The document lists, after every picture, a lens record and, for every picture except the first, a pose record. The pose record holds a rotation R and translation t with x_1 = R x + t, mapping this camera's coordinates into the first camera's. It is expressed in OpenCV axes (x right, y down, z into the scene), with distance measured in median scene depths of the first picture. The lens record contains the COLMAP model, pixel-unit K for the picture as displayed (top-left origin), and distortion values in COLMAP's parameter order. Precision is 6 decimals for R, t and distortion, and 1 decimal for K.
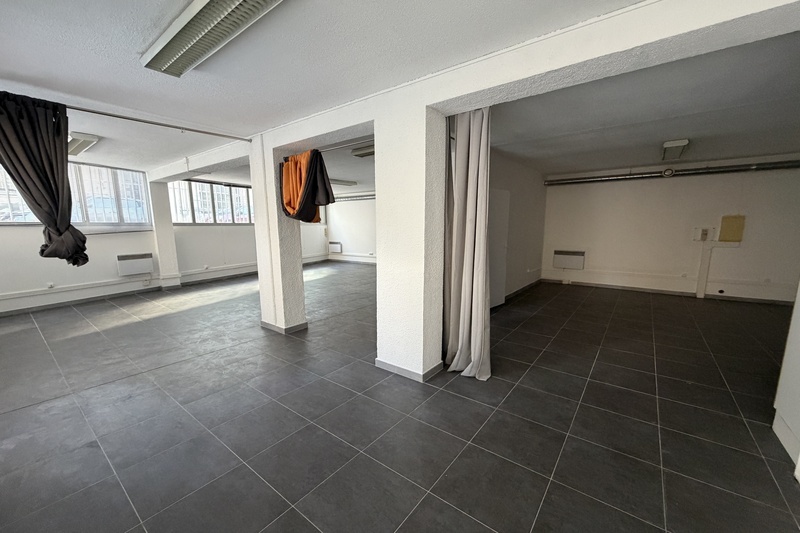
lens RADIAL K [[313.7, 0, 396.8], [0, 313.7, 276.7], [0, 0, 1]] dist [-0.001438, -0.000245]
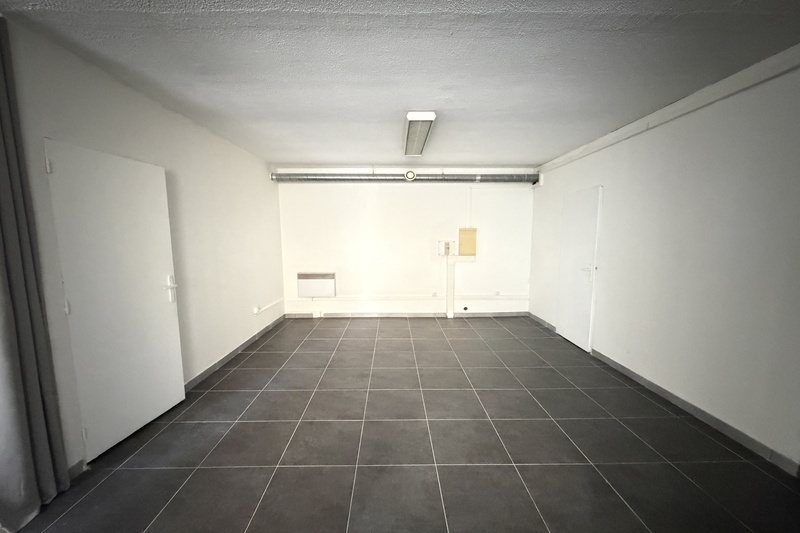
lens RADIAL K [[313.7, 0, 399.5], [0, 313.7, 270.9], [0, 0, 1]] dist [-0.001438, -0.000245]
pose [[0.772602, -0.068124, 0.631226, 0.295271], [0.102670, 0.994547, -0.018330, -0.067132], [-0.626535, 0.078970, 0.775383, 0.383999]]
